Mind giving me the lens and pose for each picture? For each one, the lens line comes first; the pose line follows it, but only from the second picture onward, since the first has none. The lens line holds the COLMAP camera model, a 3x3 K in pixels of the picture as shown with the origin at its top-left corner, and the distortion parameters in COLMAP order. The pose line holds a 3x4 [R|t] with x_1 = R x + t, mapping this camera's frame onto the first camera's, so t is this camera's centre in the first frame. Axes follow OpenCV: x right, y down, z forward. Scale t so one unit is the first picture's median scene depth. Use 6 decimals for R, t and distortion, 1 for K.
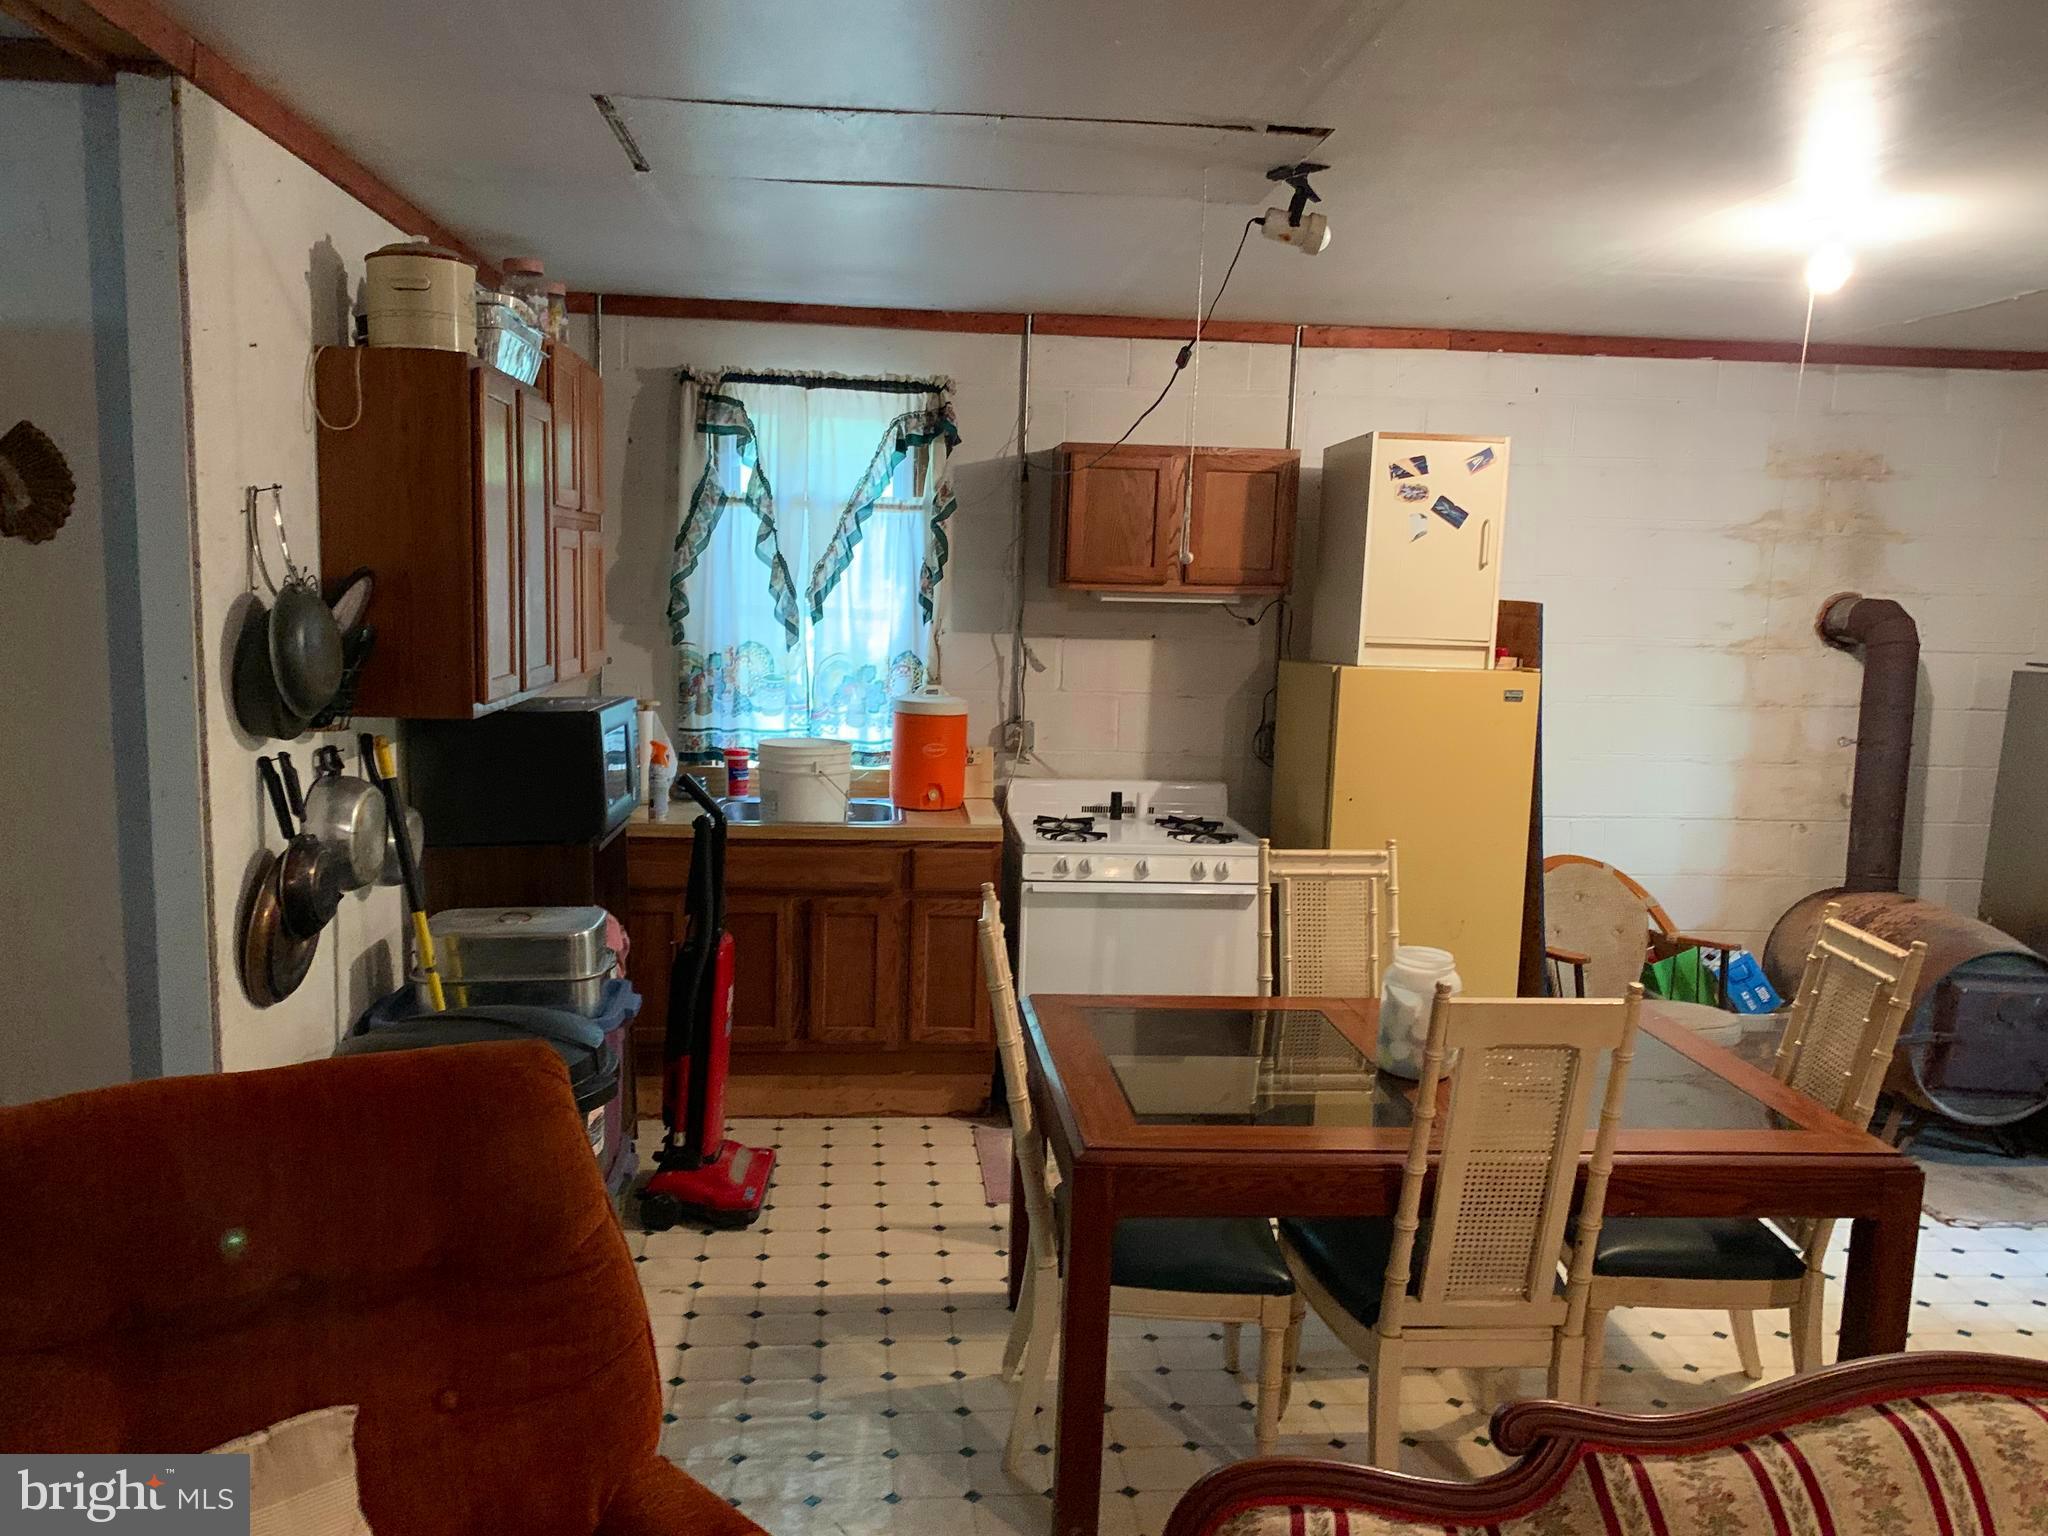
lens RADIAL K [[1545.2, 0, 985.6], [0, 1545.2, 780.9], [0, 0, 1]] dist [0.032090, -0.044027]
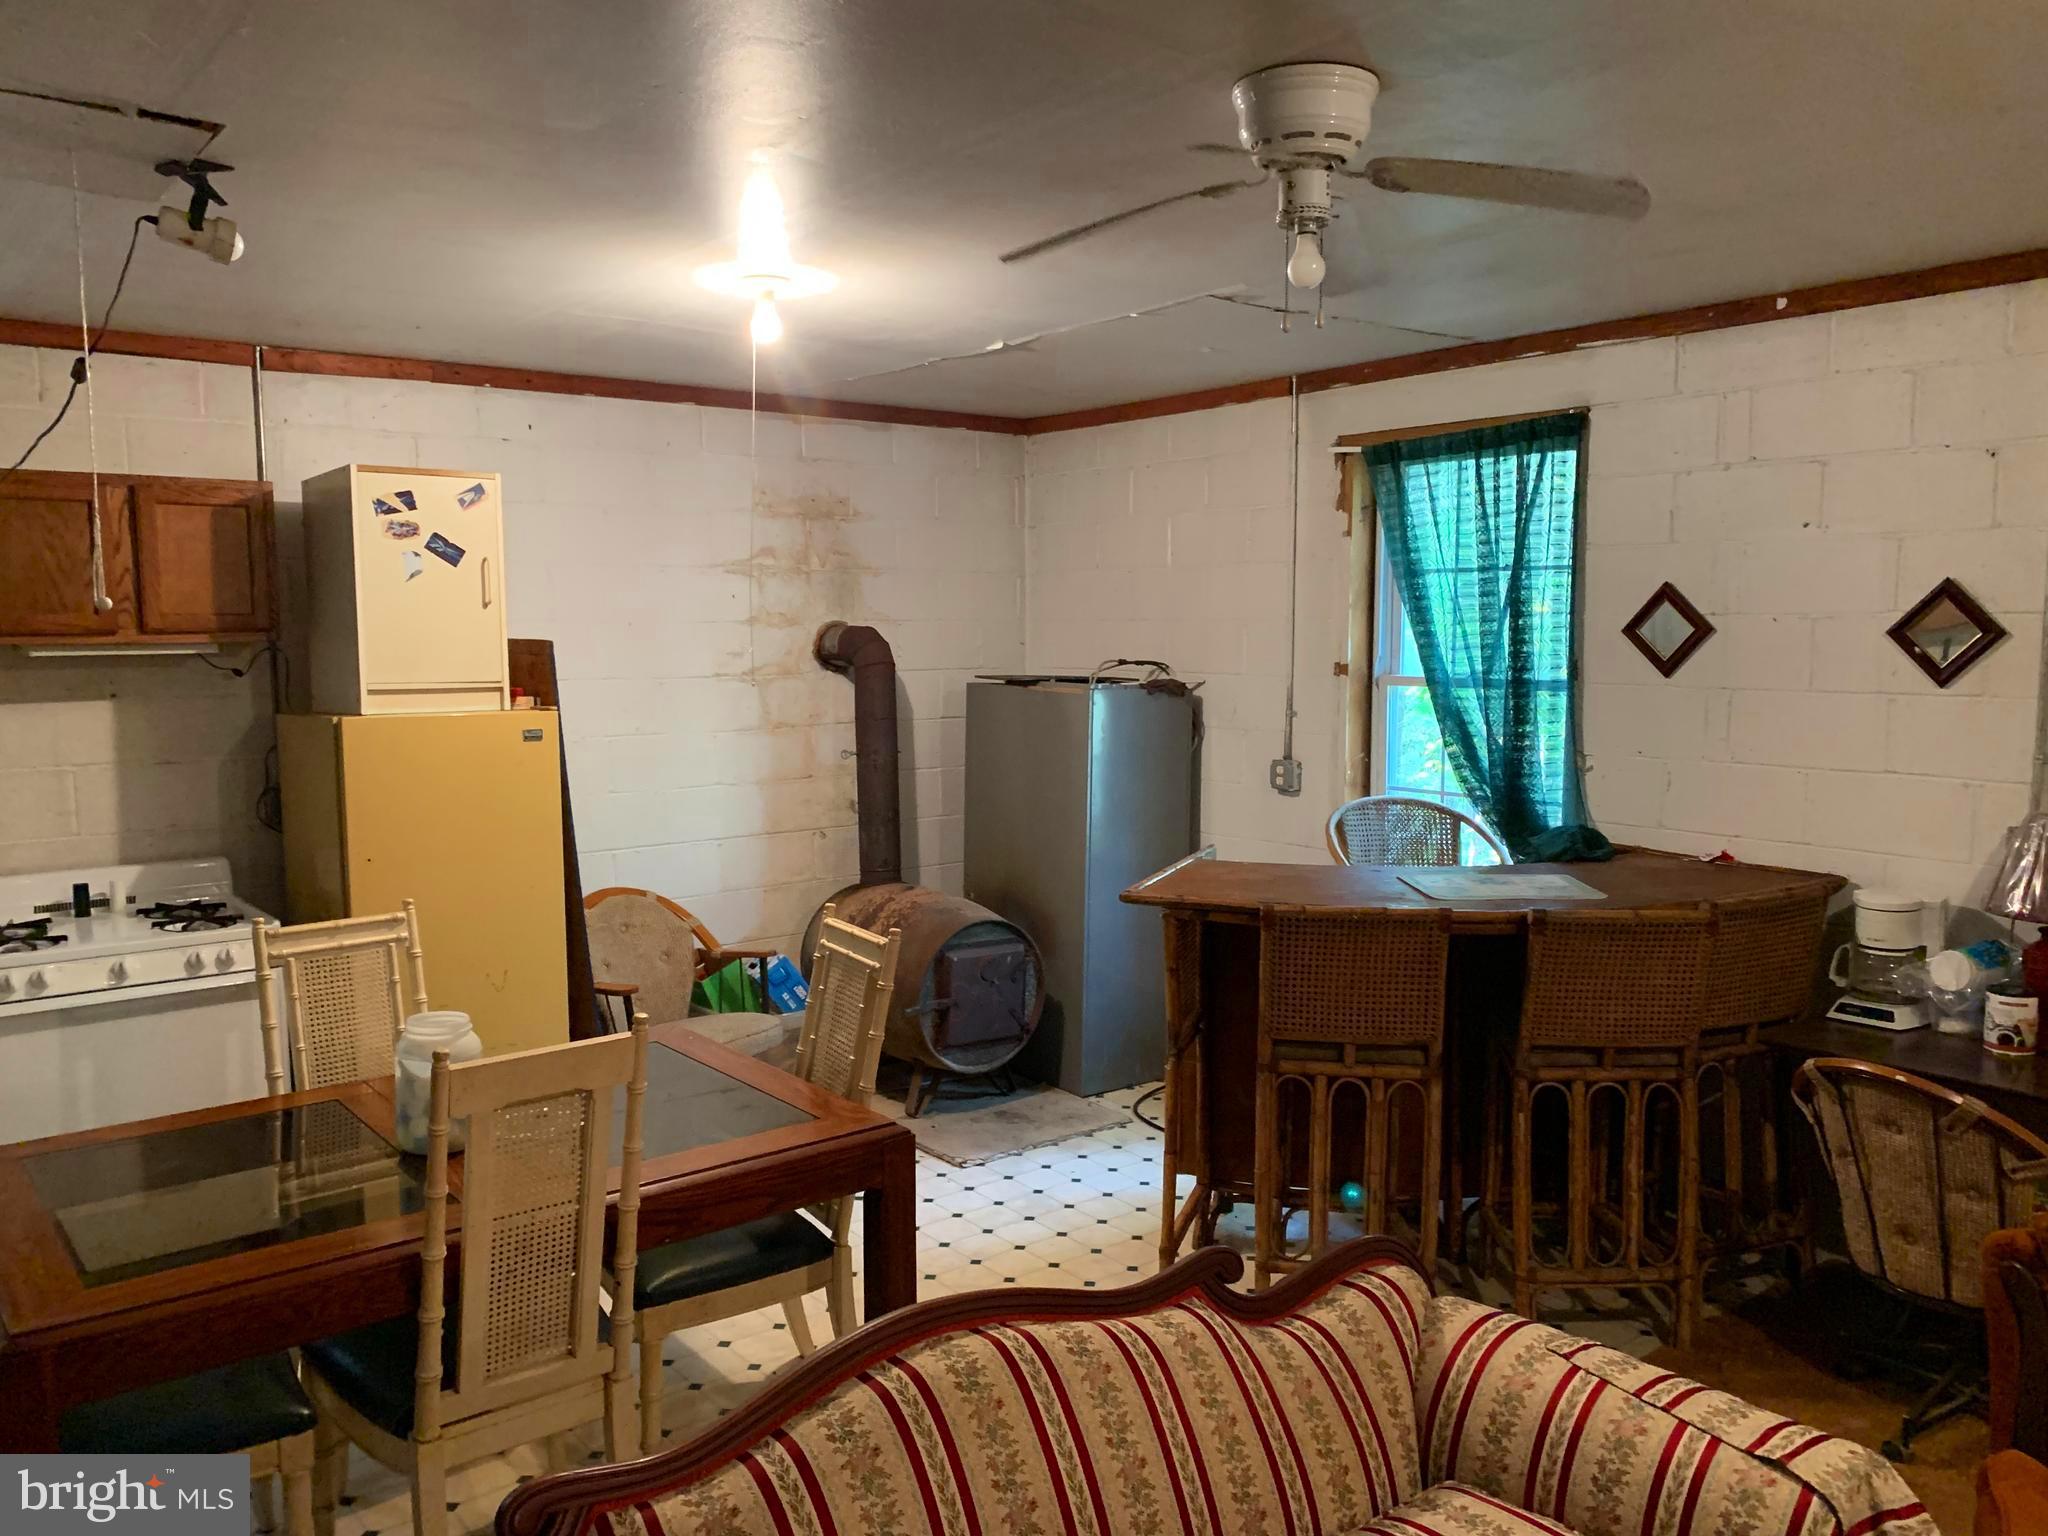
lens RADIAL K [[1545.2, 0, 1039.4], [0, 1545.2, 776.5], [0, 0, 1]] dist [0.032090, -0.044027]
pose [[0.820287, -0.089418, 0.564919, 0.043801], [0.104819, 0.994478, 0.005210, -0.000486], [-0.562265, 0.054940, 0.825130, 0.009421]]
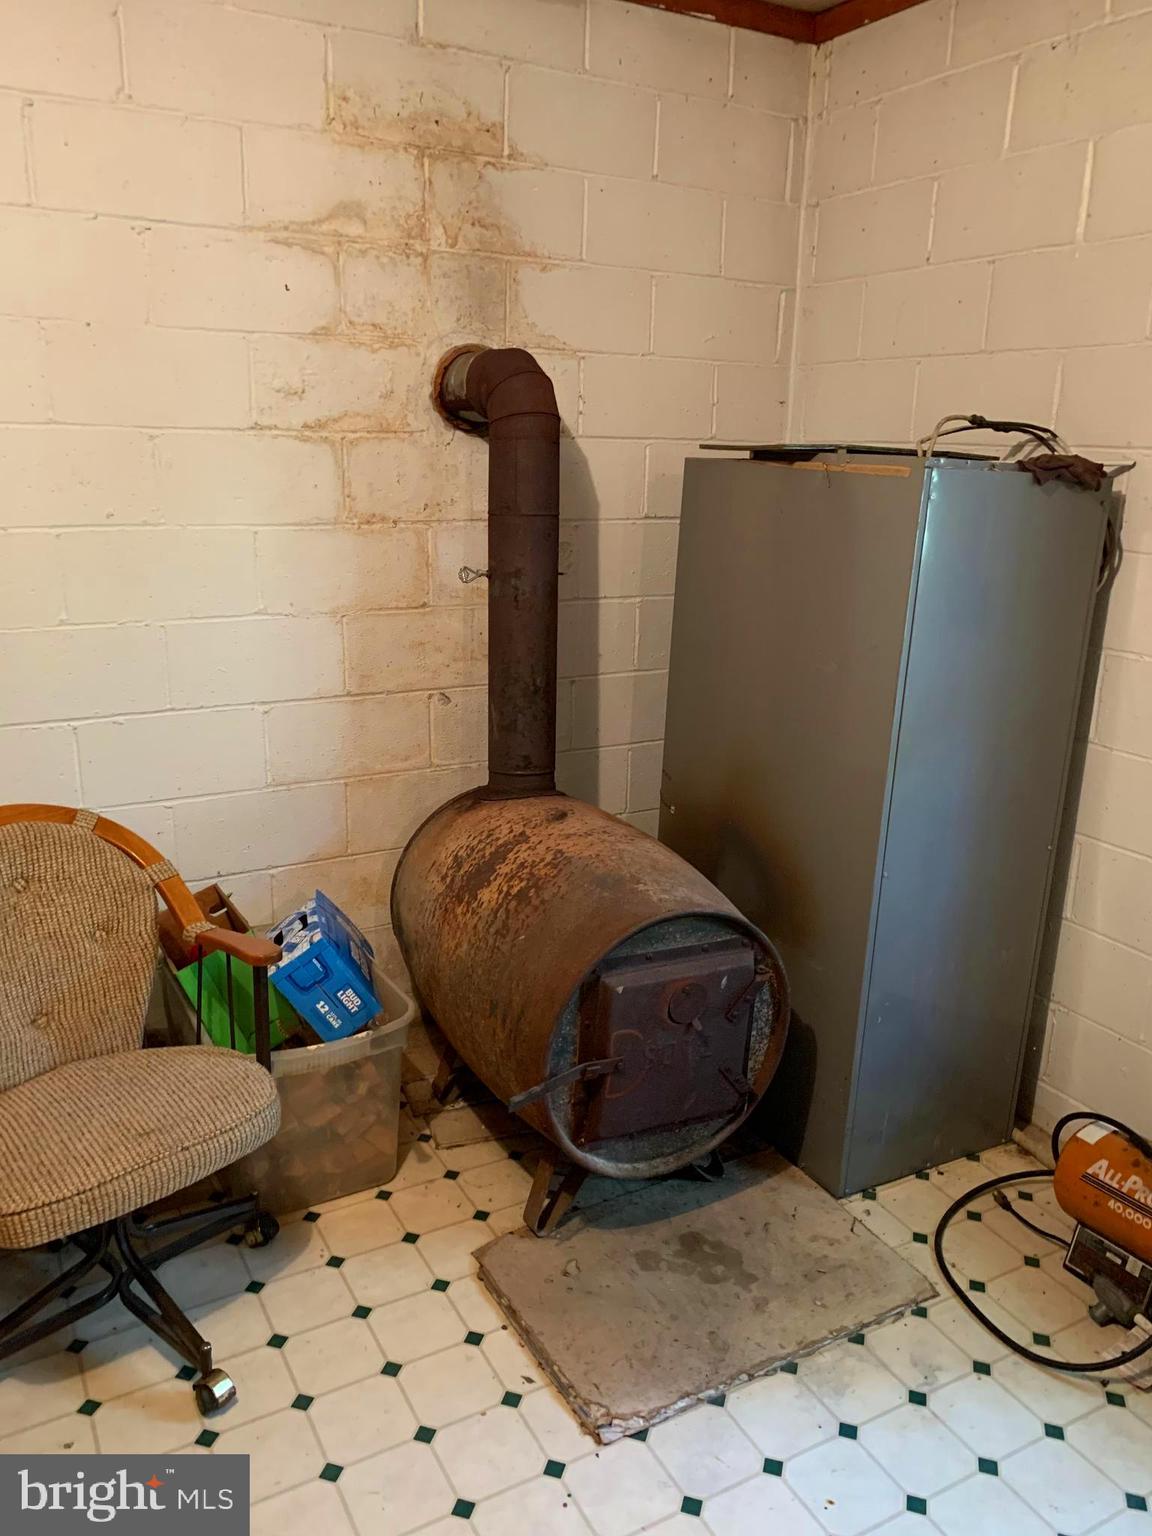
lens RADIAL K [[1158.9, 0, 573.6], [0, 1158.9, 758.9], [0, 0, 1]] dist [0.032090, -0.044027]
pose [[0.904228, -0.118479, 0.410287, 0.425768], [0.060878, 0.986694, 0.150762, -0.021304], [-0.422689, -0.111346, 0.899409, 0.592879]]
